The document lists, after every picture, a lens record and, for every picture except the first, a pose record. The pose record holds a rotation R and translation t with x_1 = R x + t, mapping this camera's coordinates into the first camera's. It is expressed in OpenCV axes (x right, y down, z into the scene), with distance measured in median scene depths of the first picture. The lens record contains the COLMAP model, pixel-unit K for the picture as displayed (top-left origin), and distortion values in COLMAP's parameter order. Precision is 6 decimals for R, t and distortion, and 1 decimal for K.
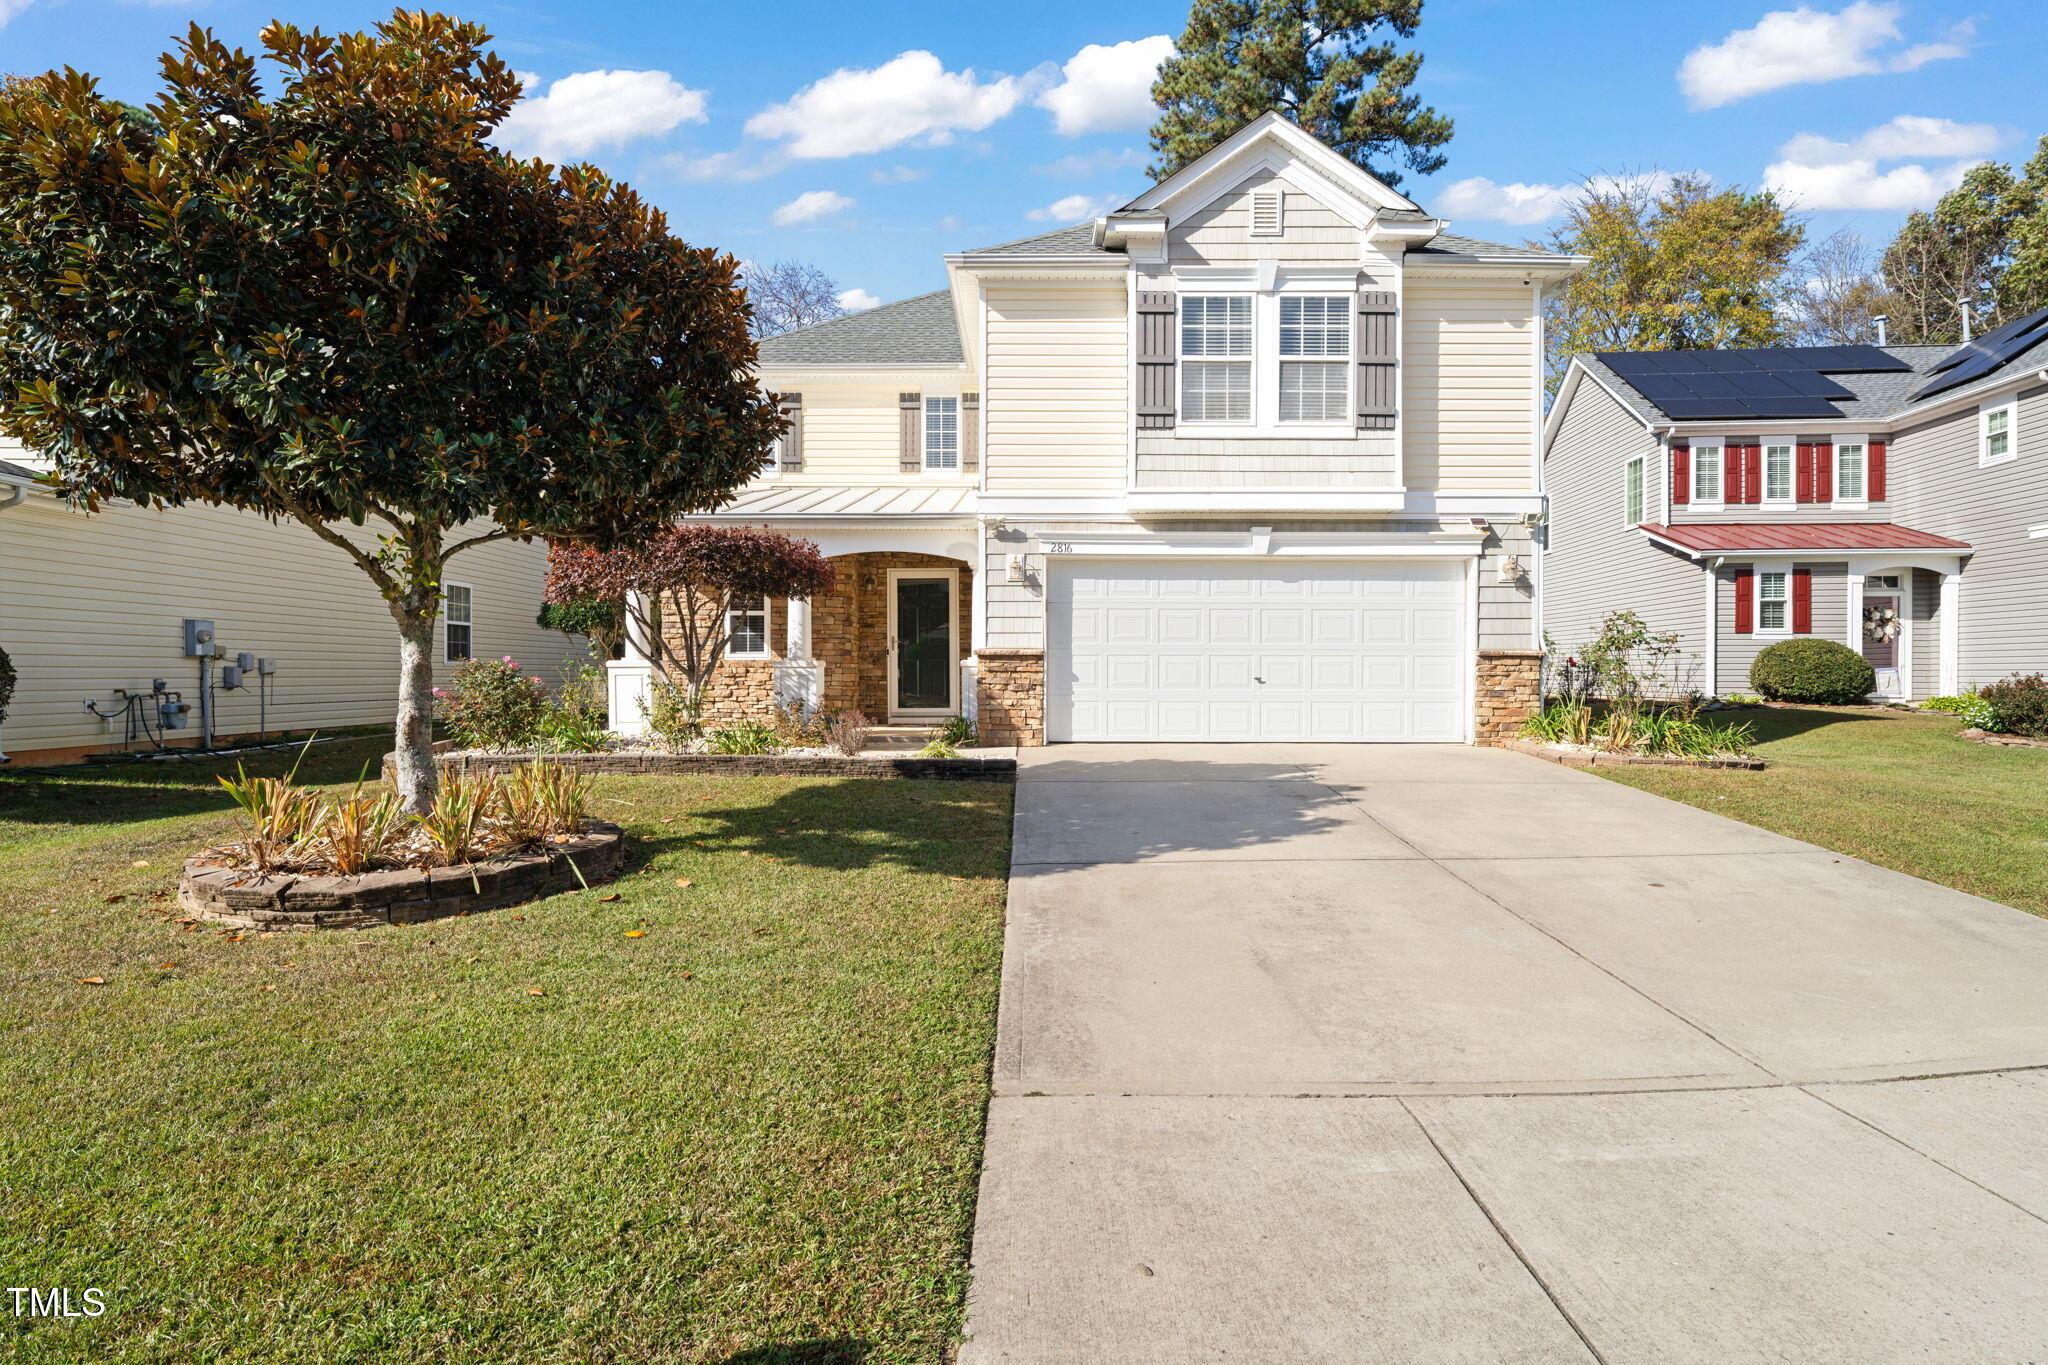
lens RADIAL K [[1131.2, 0, 954.0], [0, 1131.2, 644.5], [0, 0, 1]] dist [0.002781, 0.001413]
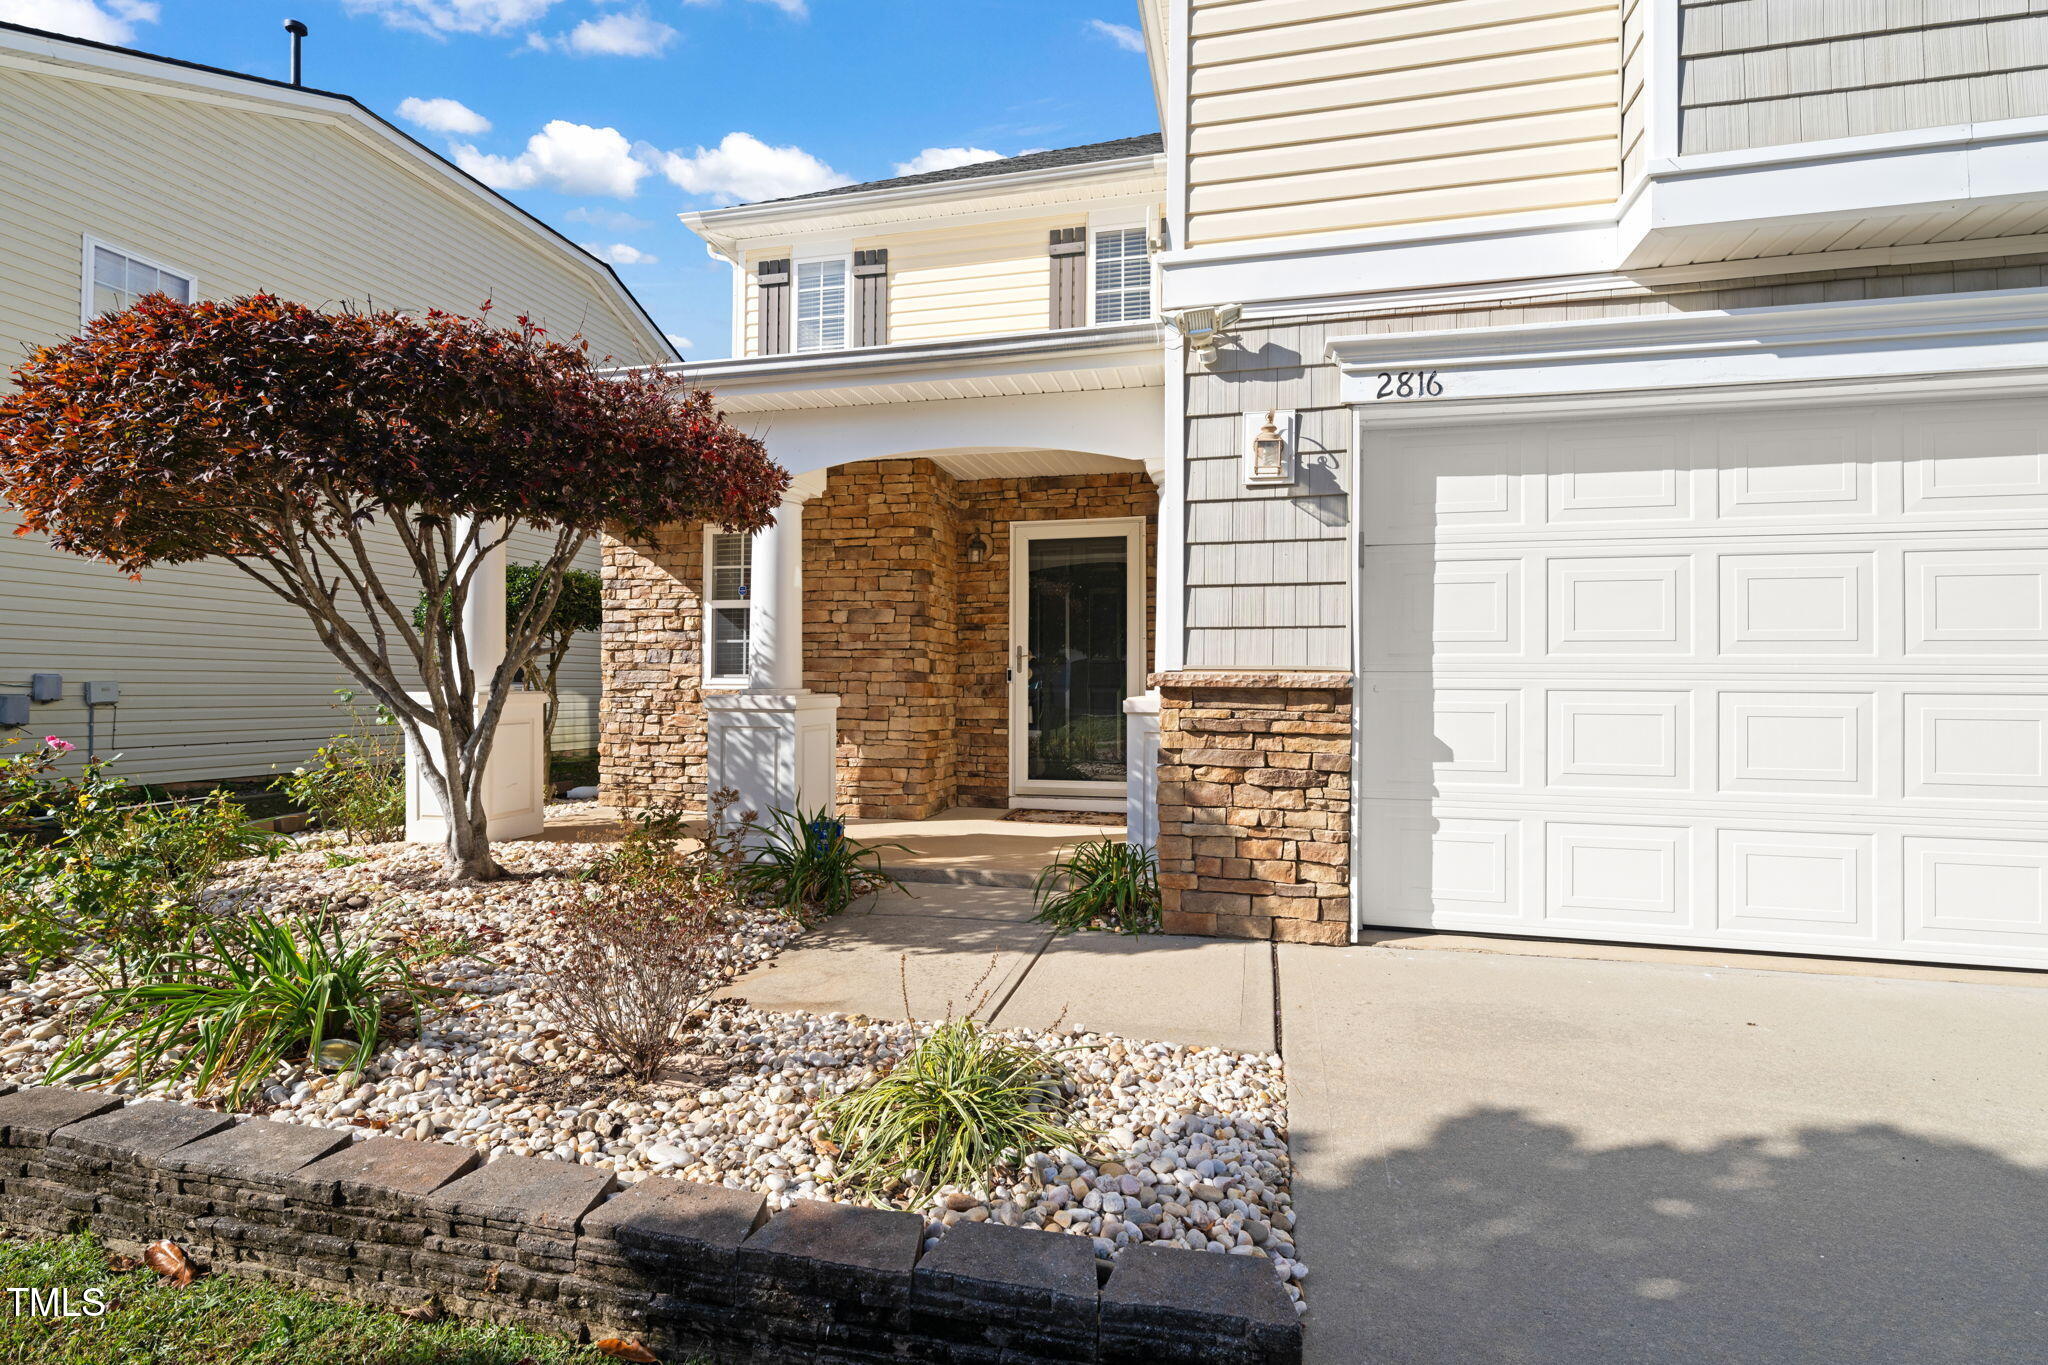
lens RADIAL K [[991.3, 0, 906.8], [0, 991.3, 674.2], [0, 0, 1]] dist [0.006023, 0.000319]
pose [[0.961691, 0.003338, -0.274114, 0.030168], [-0.000611, 0.999949, 0.010033, 0.001673], [0.274134, -0.009481, 0.961645, 0.659171]]
